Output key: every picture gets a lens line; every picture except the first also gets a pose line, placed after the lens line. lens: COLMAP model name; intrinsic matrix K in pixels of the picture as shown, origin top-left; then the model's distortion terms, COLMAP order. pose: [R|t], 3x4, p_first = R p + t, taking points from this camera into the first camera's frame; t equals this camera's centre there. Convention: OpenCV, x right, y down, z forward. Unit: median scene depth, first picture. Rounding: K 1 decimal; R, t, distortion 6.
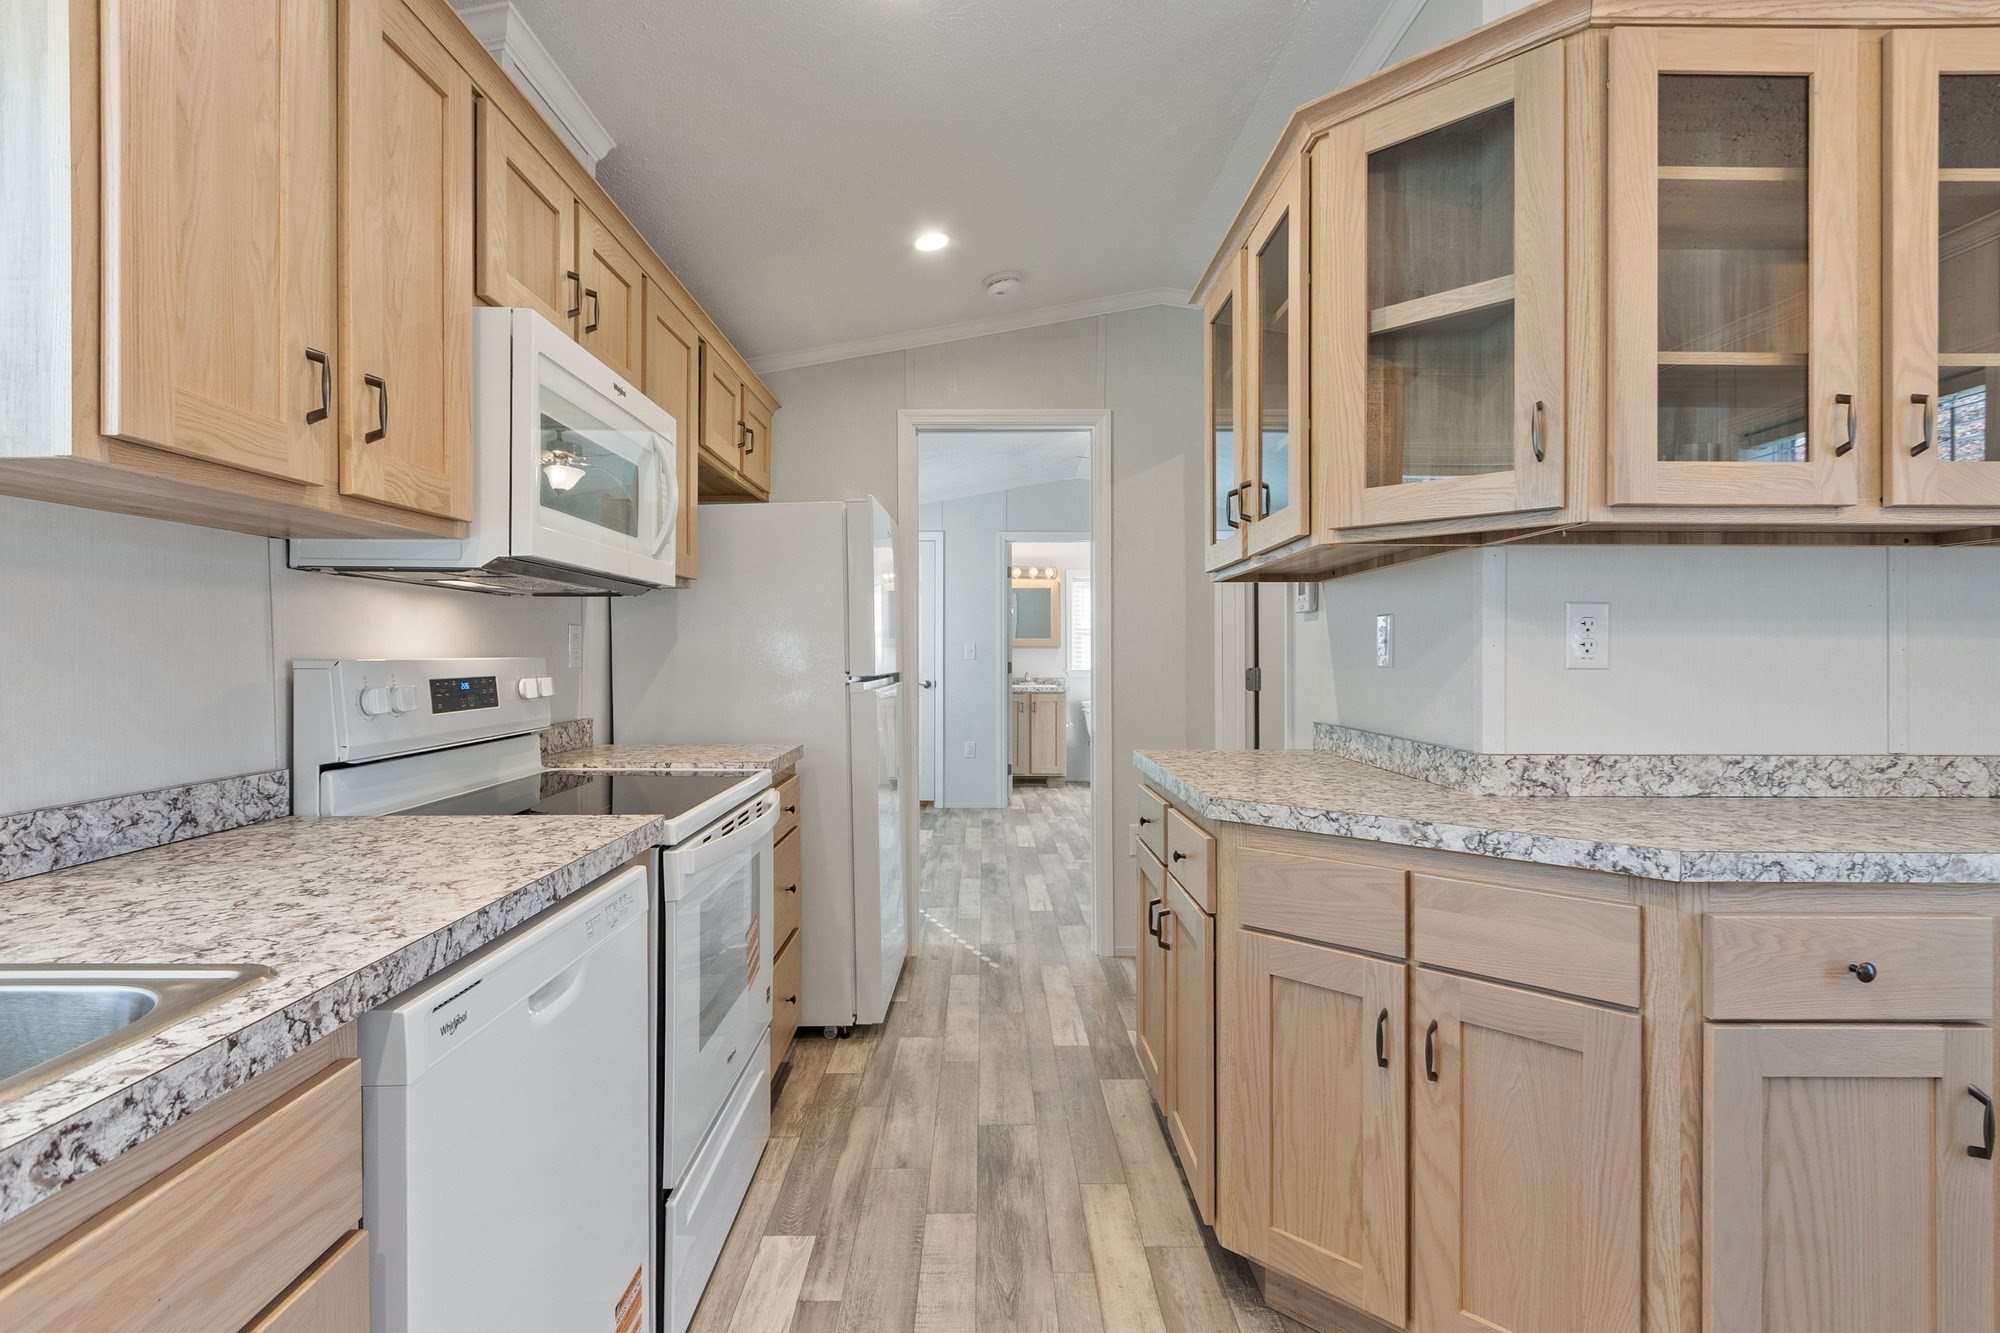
lens RADIAL K [[963.7, 0, 993.9], [0, 963.7, 653.9], [0, 0, 1]] dist [0.005069, -0.002758]
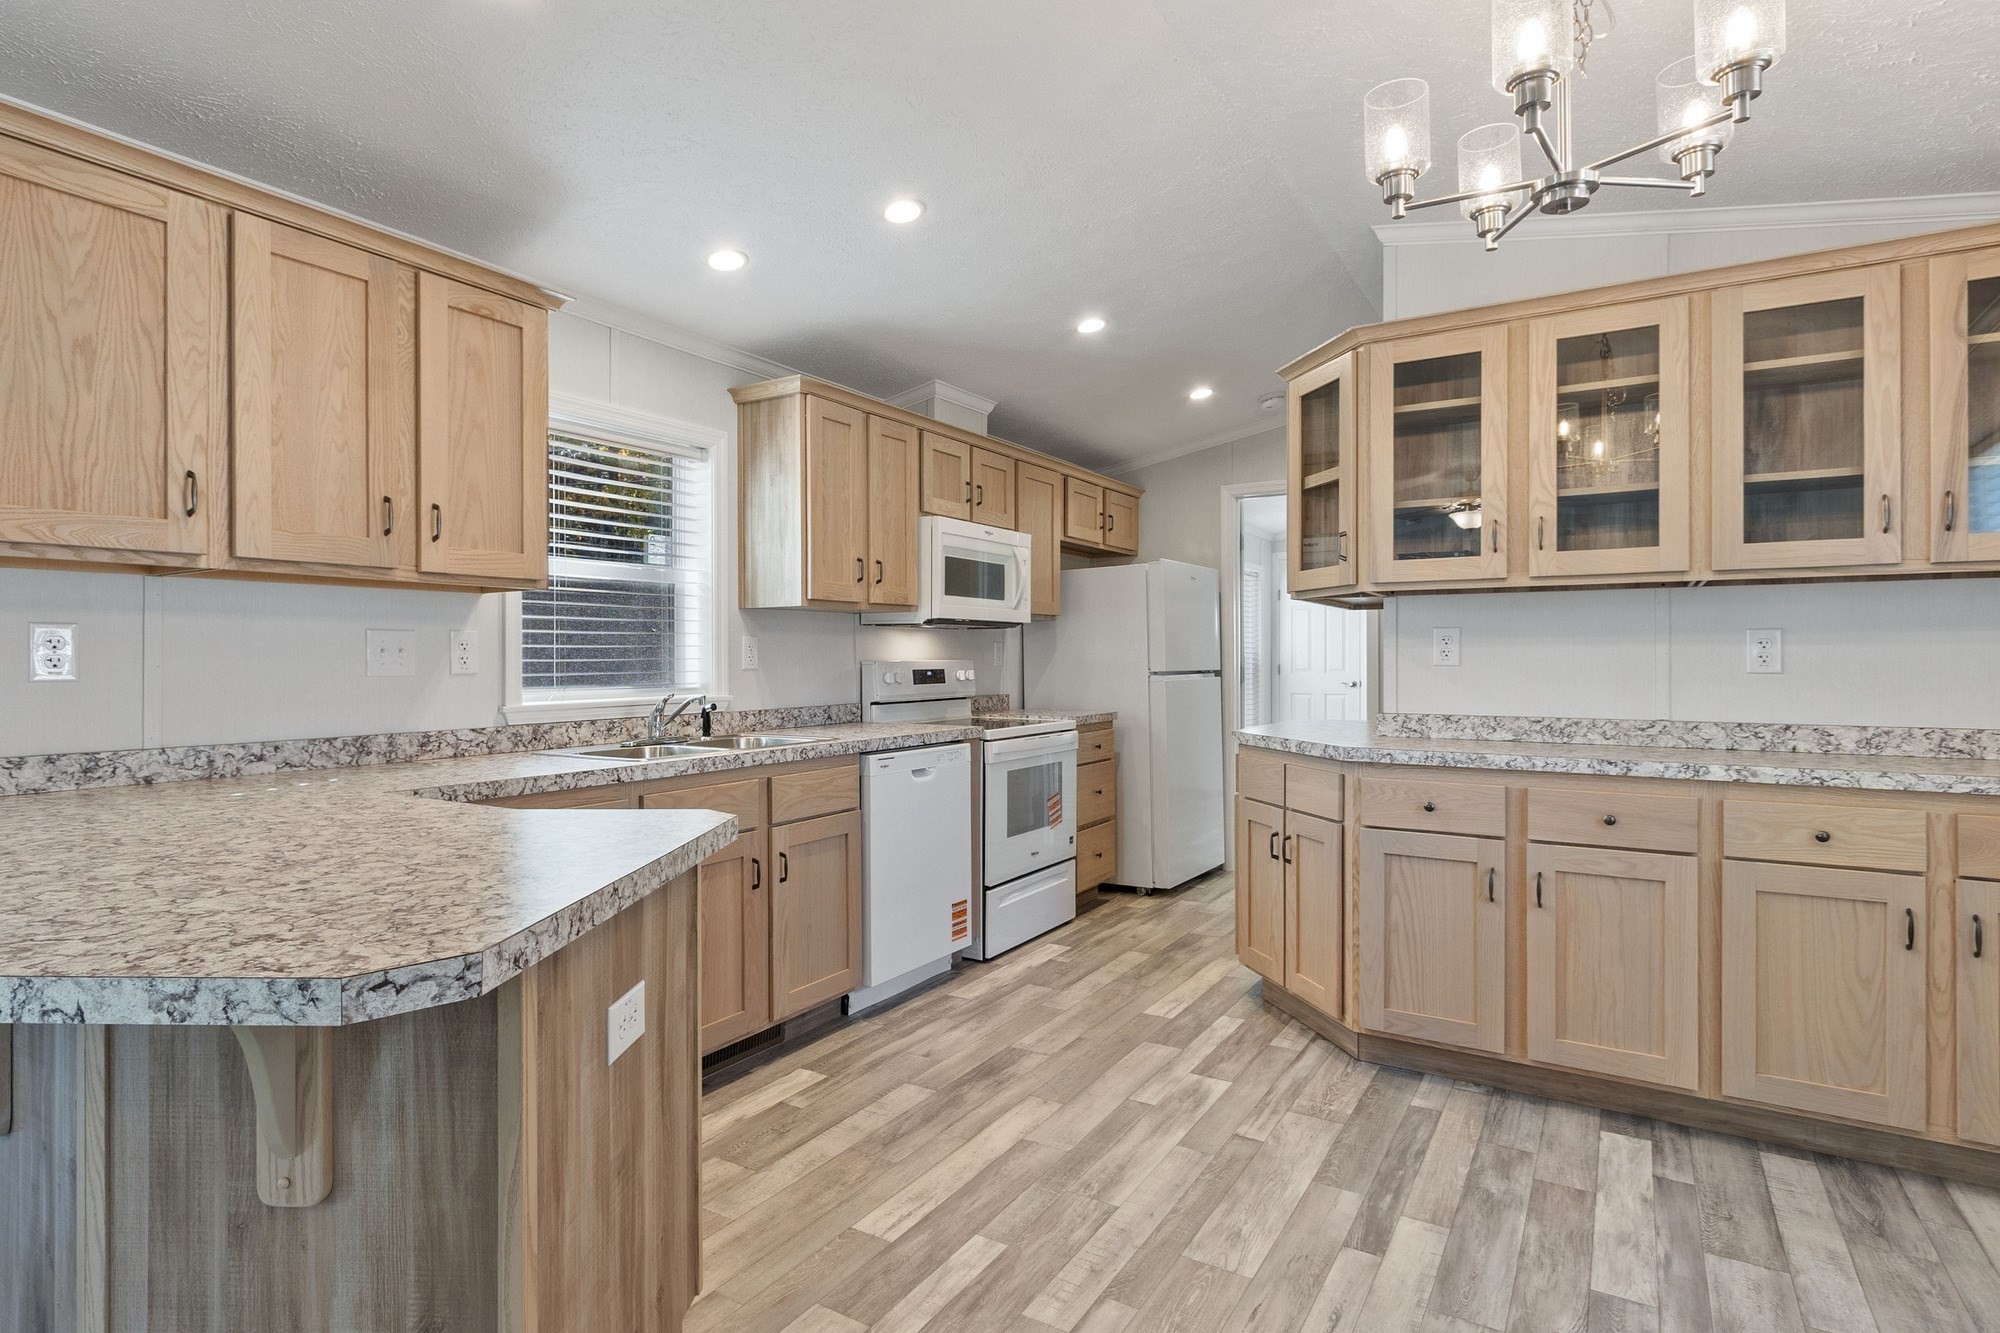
lens RADIAL K [[1022.0, 0, 985.3], [0, 1022.0, 661.8], [0, 0, 1]] dist [0.003048, -0.002854]
pose [[0.844010, -0.000442, -0.536327, 1.007863], [0.002914, 0.999989, 0.003761, -0.001053], [0.536319, -0.004737, 0.844002, -1.116376]]
